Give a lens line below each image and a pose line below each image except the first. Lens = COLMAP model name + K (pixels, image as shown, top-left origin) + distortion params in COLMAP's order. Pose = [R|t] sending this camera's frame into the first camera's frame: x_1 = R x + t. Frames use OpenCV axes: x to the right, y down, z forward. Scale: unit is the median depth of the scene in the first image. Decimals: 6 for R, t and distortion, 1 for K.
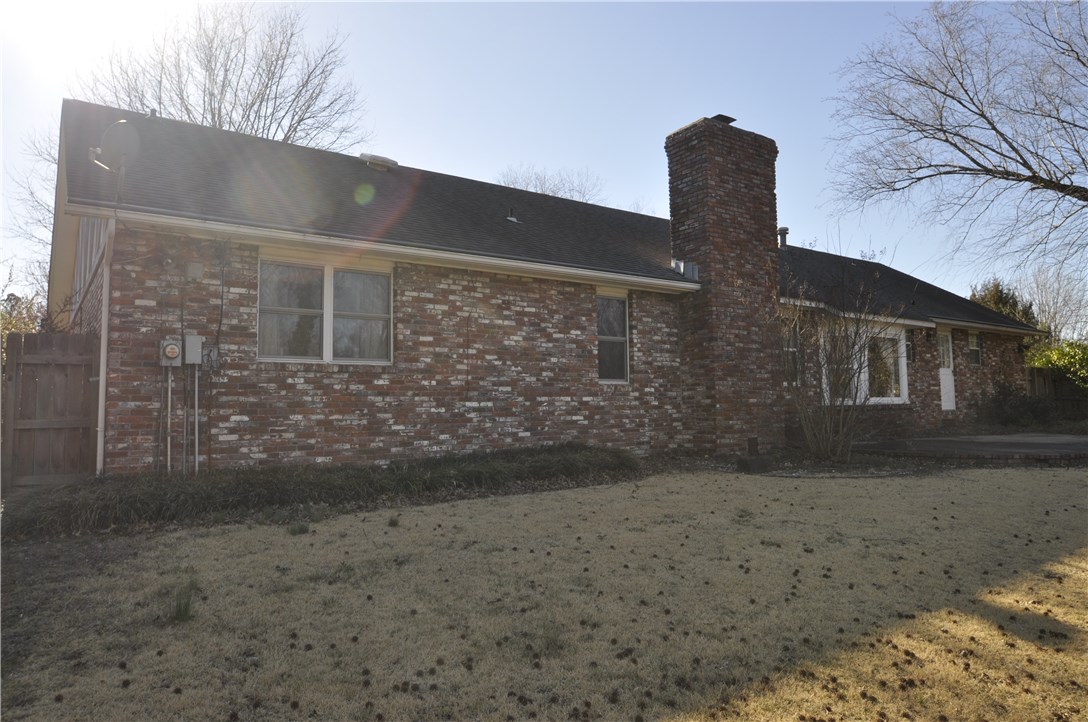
lens RADIAL K [[750.2, 0, 544.1], [0, 750.2, 359.5], [0, 0, 1]] dist [-0.004453, -0.000230]
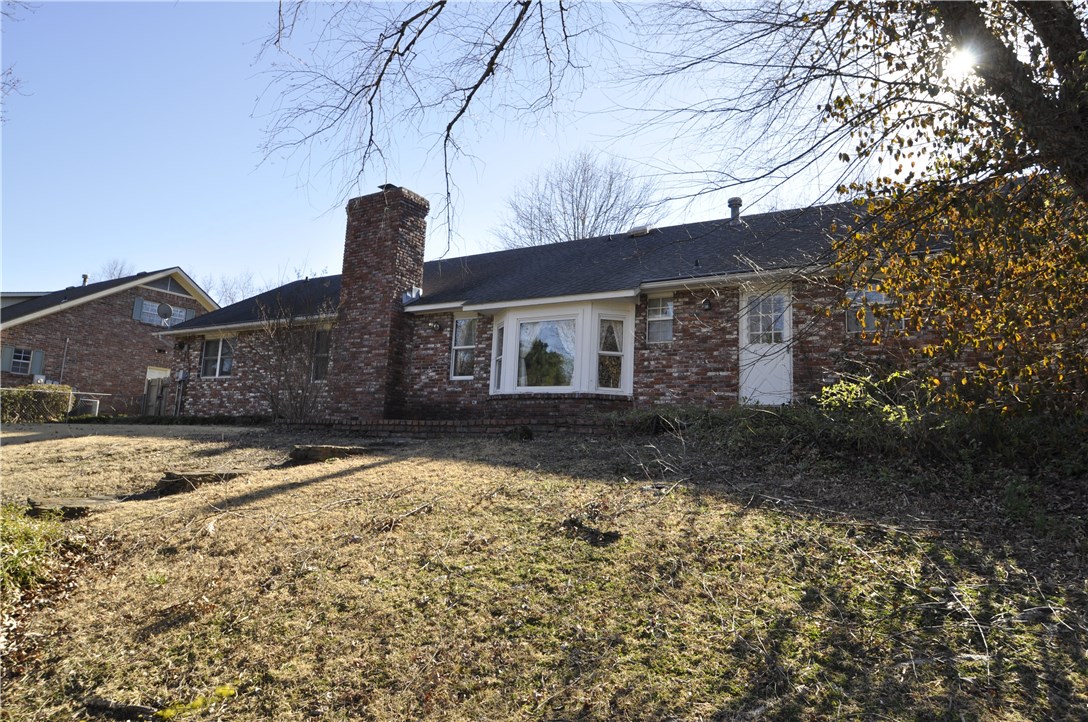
lens RADIAL K [[654.4, 0, 544.2], [0, 654.4, 360.8], [0, 0, 1]] dist [0.000404, 0.000174]
pose [[0.354927, -0.096401, -0.929910, 1.536959], [0.009506, 0.994990, -0.099519, 0.126915], [0.934846, 0.026482, 0.354066, 0.917472]]
